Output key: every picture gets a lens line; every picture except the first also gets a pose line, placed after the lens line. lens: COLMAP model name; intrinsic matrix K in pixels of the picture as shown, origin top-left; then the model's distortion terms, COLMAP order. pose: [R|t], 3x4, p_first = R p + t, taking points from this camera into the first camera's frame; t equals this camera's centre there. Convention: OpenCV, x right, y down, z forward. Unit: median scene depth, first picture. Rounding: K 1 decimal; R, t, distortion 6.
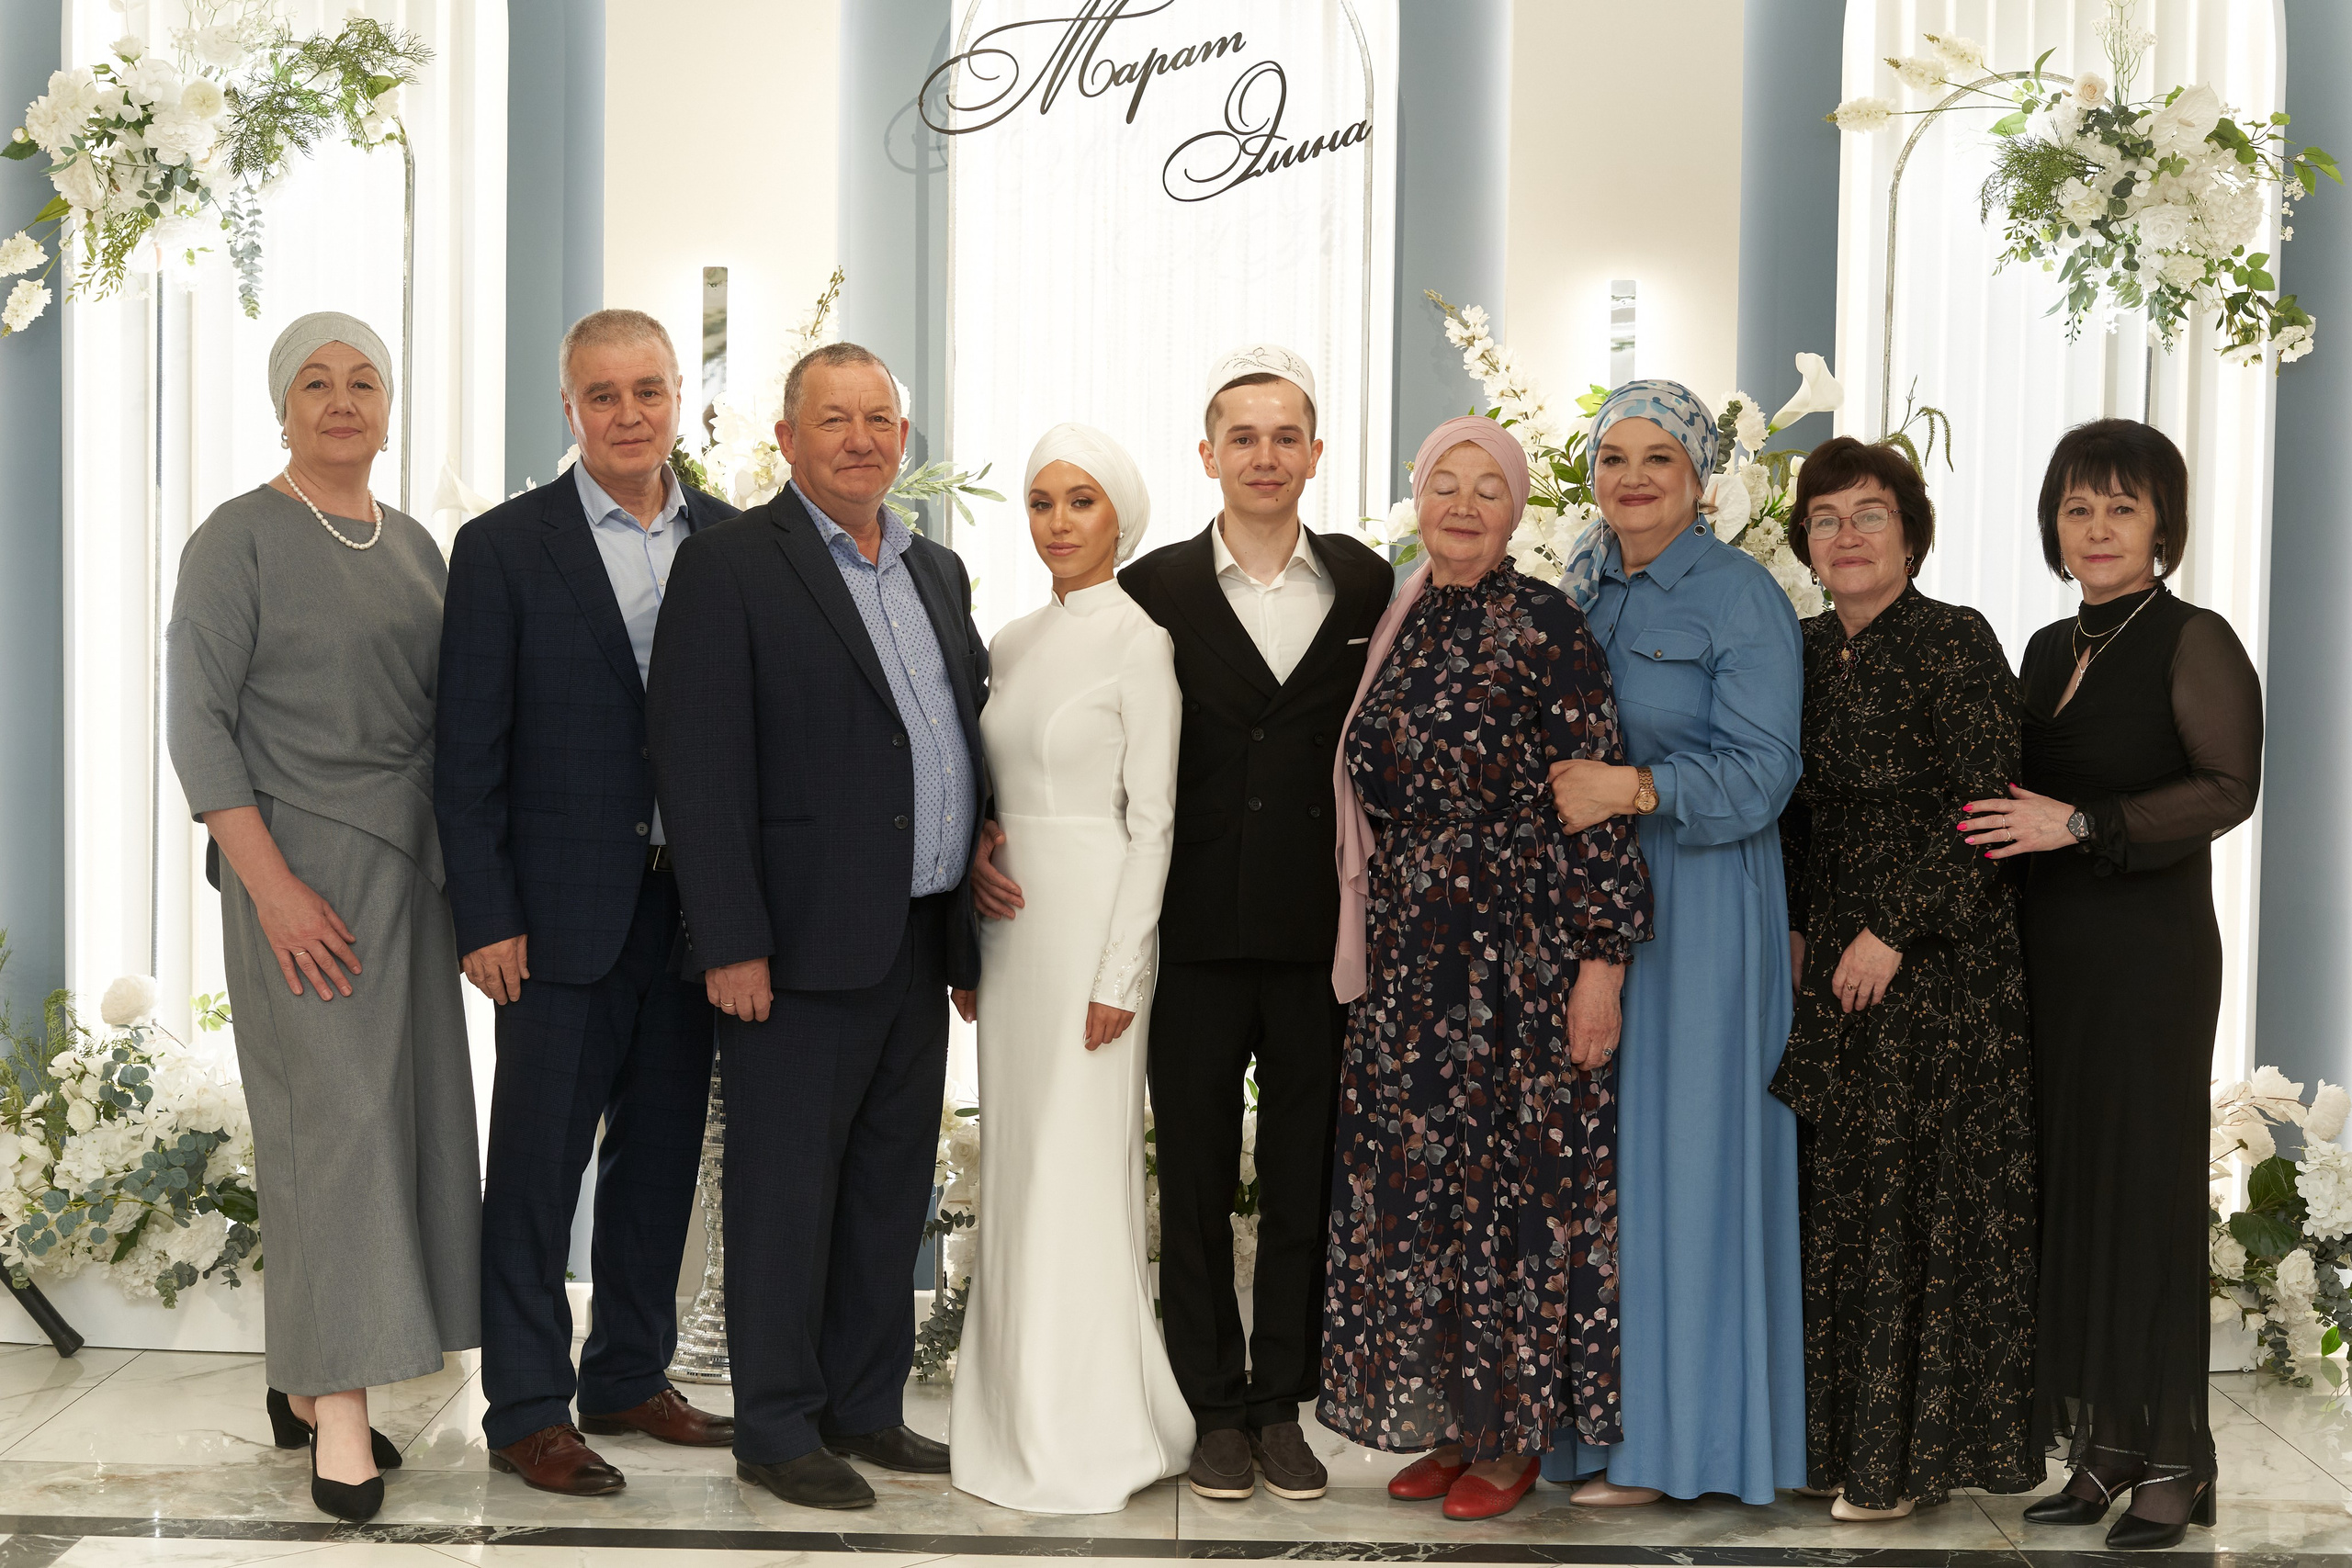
lens RADIAL K [[3536.9, 0, 1191.3], [0, 3536.9, 796.1], [0, 0, 1]] dist [-0.018792, 0.000000]
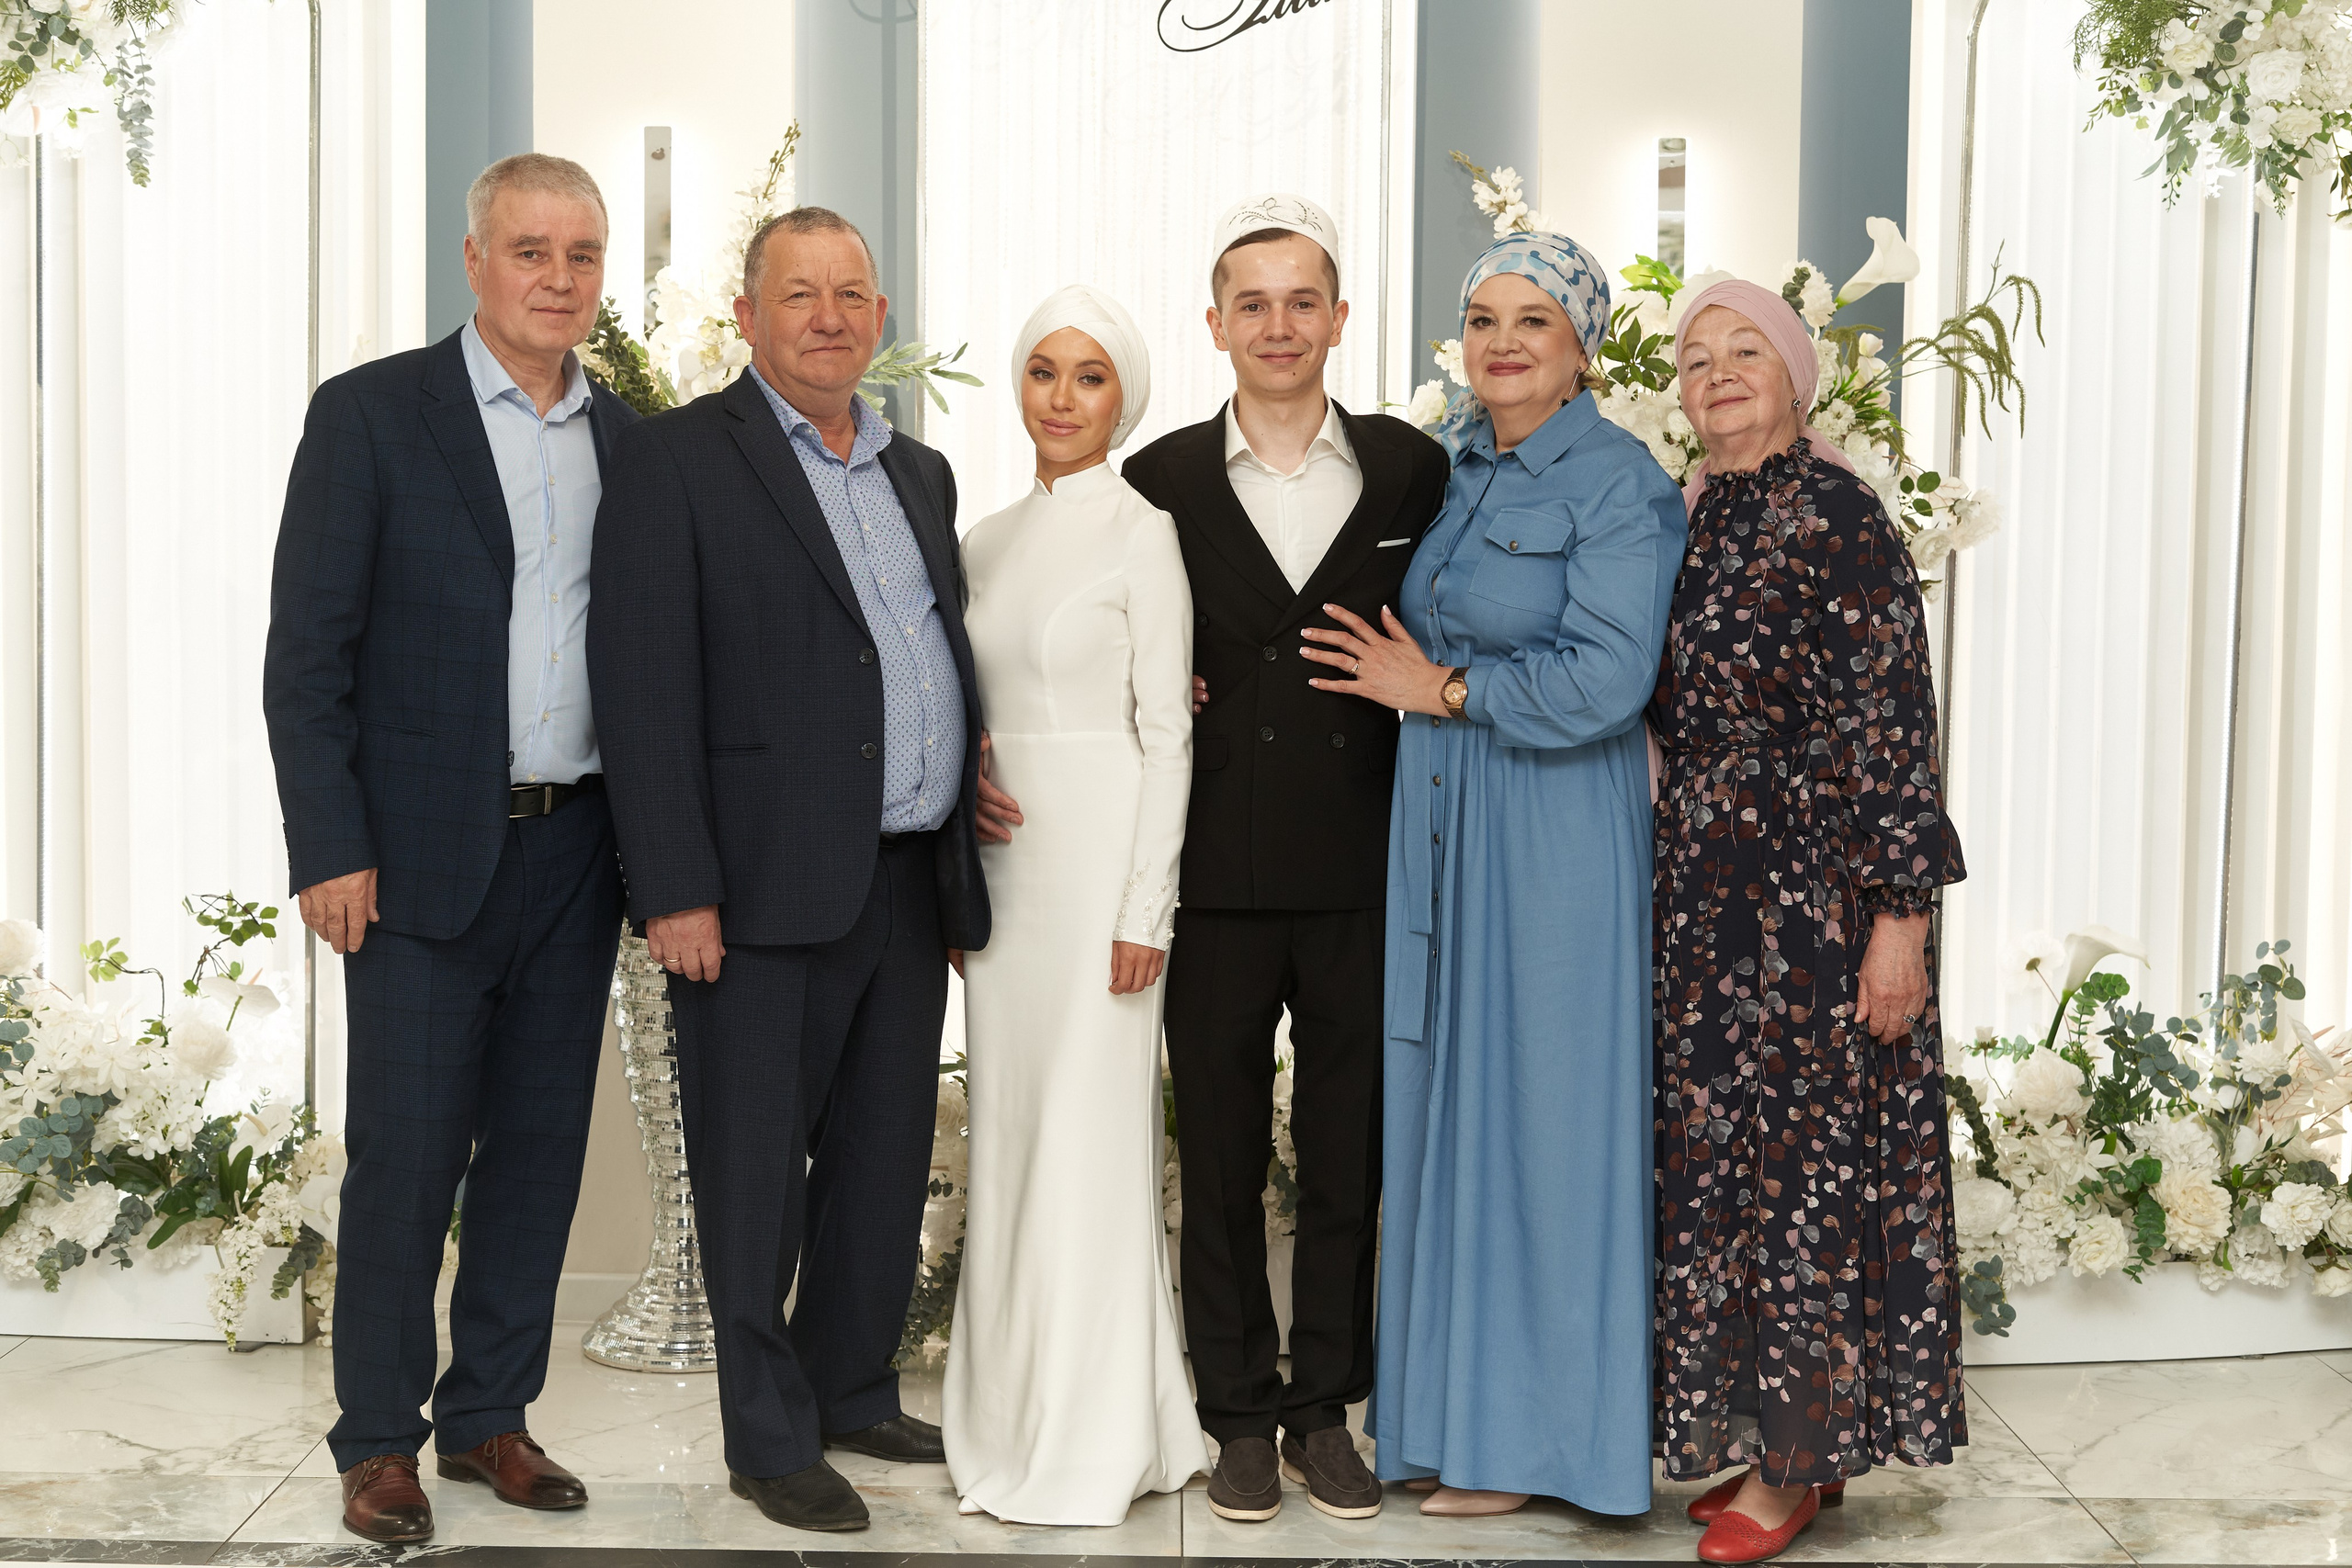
lens RADIAL K [[3536.9, 0, 1178.4], [0, 3536.9, 778.1], [0, 0, 1]] dist [-0.018792, 0.000000]
pose [[0.999986, -0.003887, 0.003527, -0.006706], [0.003827, 0.999852, 0.016750, 0.000862], [-0.003592, -0.016736, 0.999853, 0.103608]]
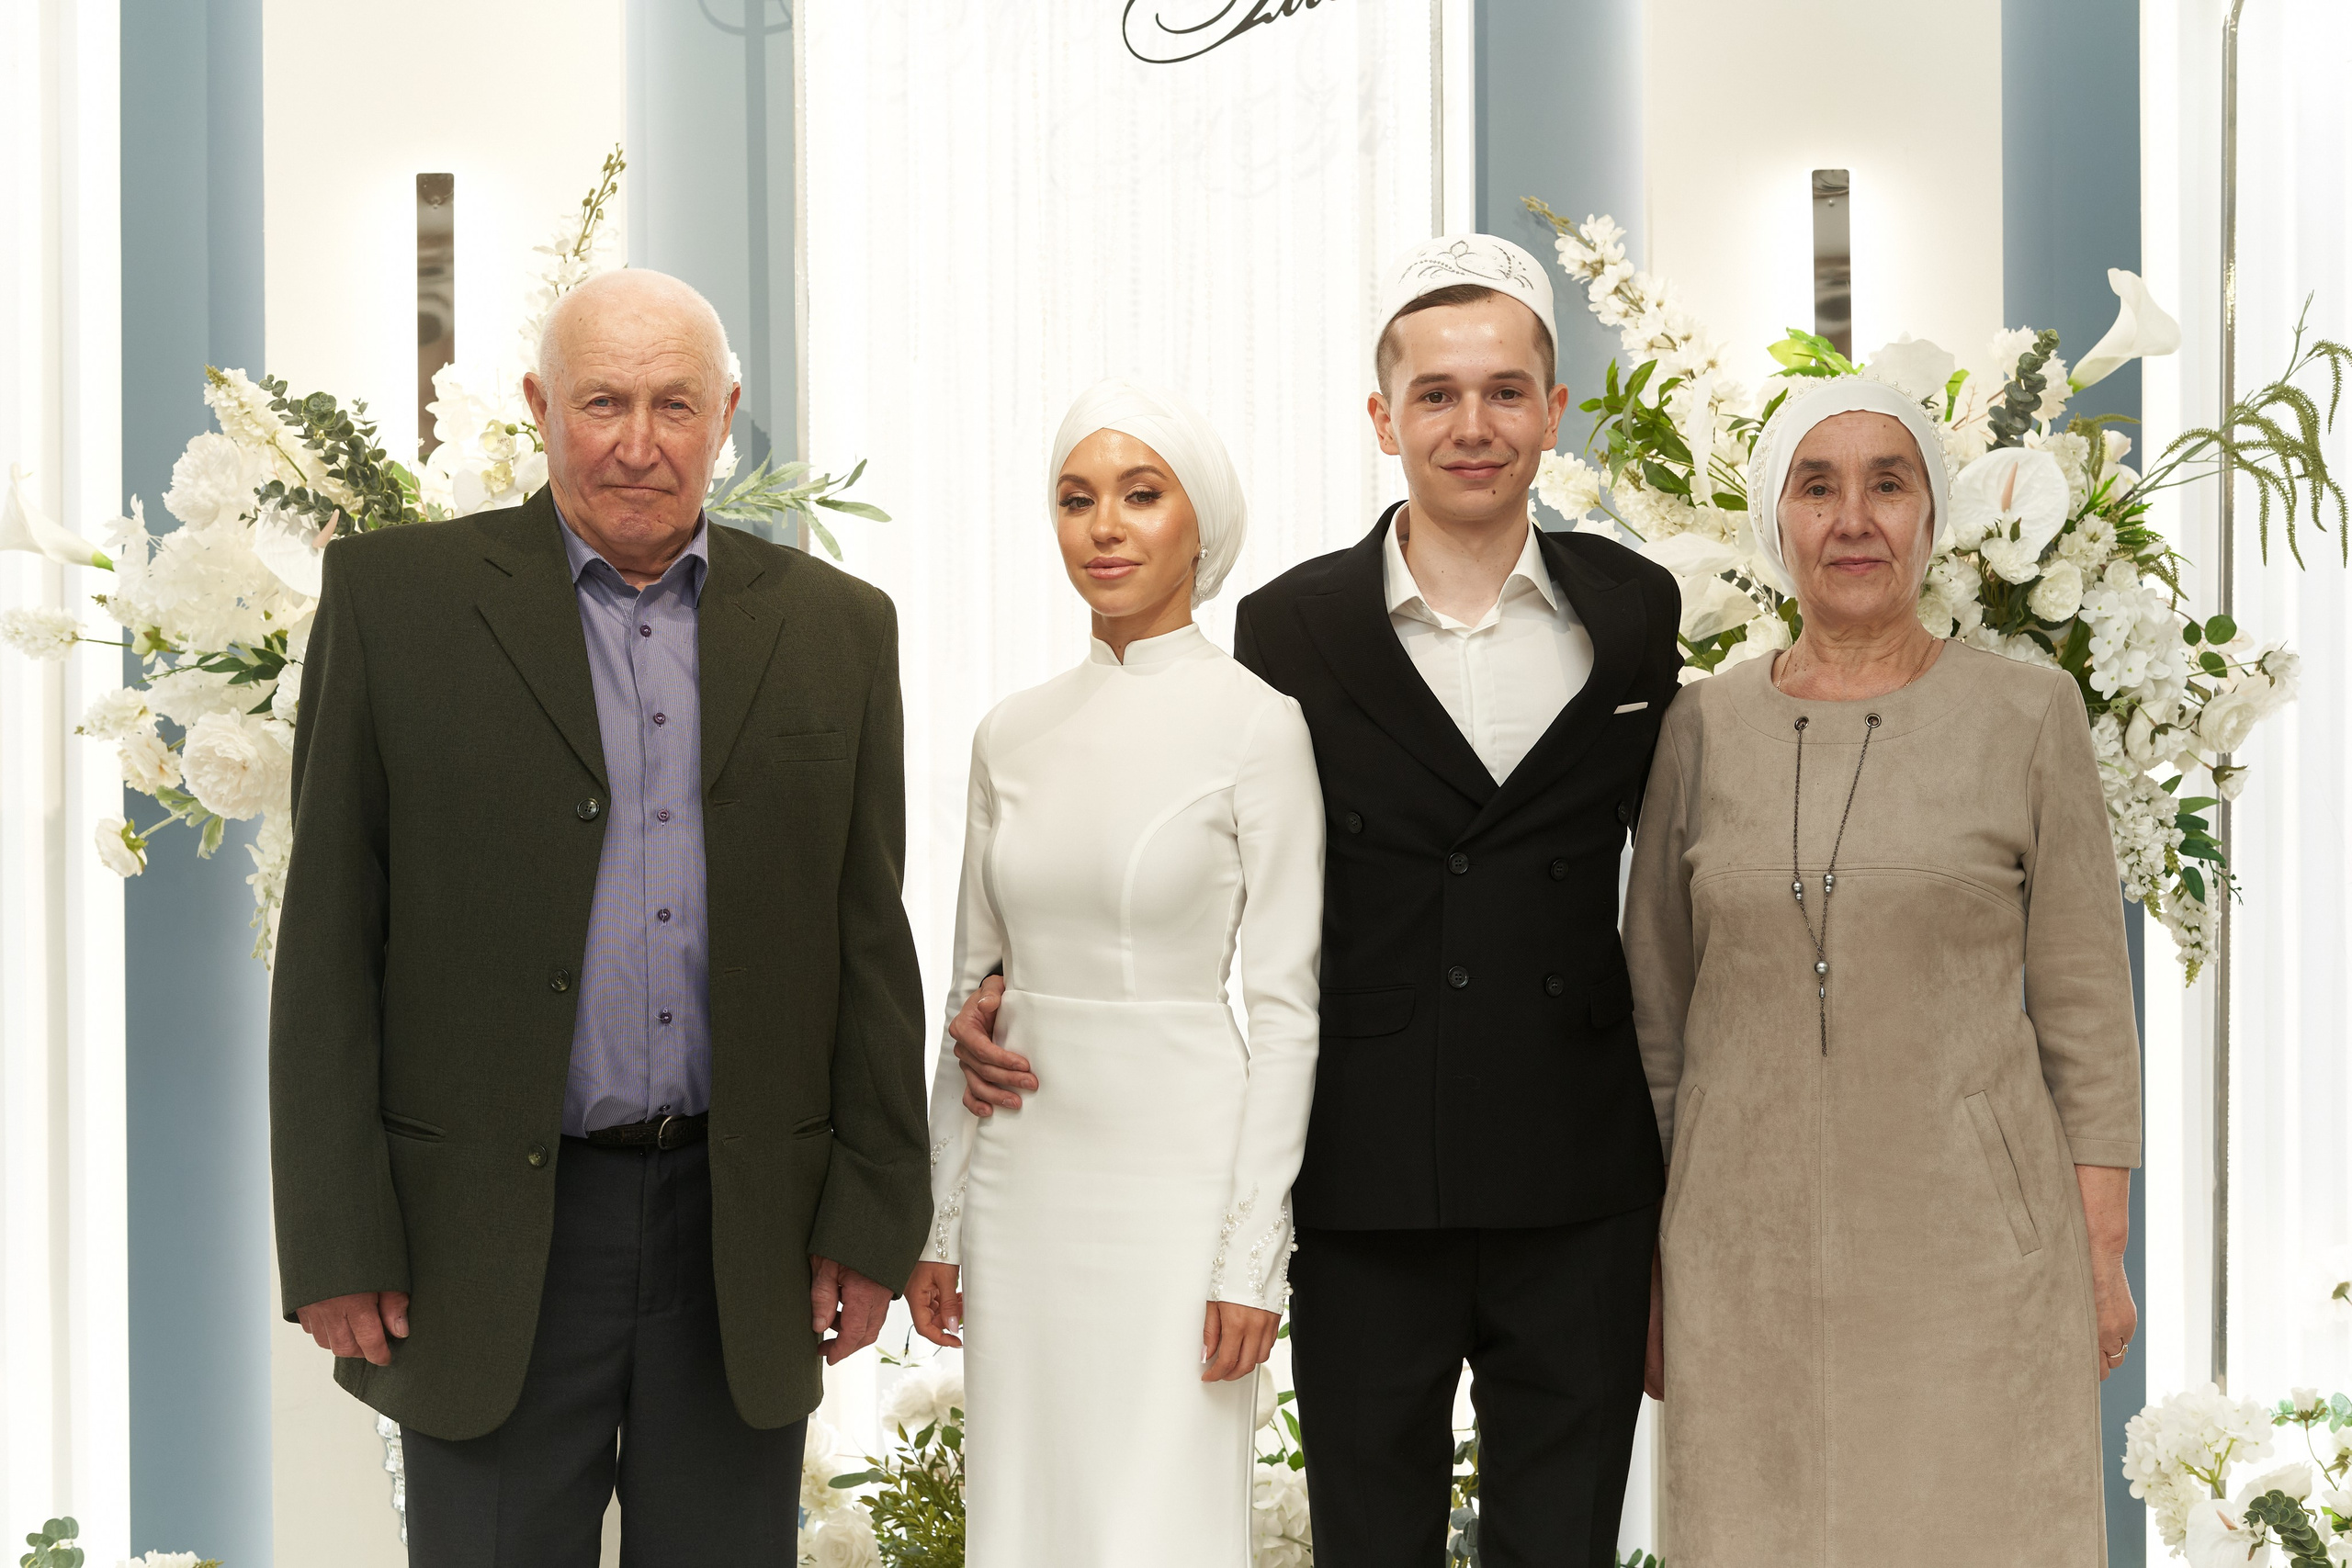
lens RADIAL K [[3536.9, 0, 1183.6], [0, 3536.9, 760.8], [0, 0, 1]] dist [-0.018792, 0.000000]
pose [[0.999390, -0.021572, 0.027450, -0.017907], [0.022877, 0.998579, -0.048140, -0.007951], [-0.026373, 0.048739, 0.998463, 0.360358]]
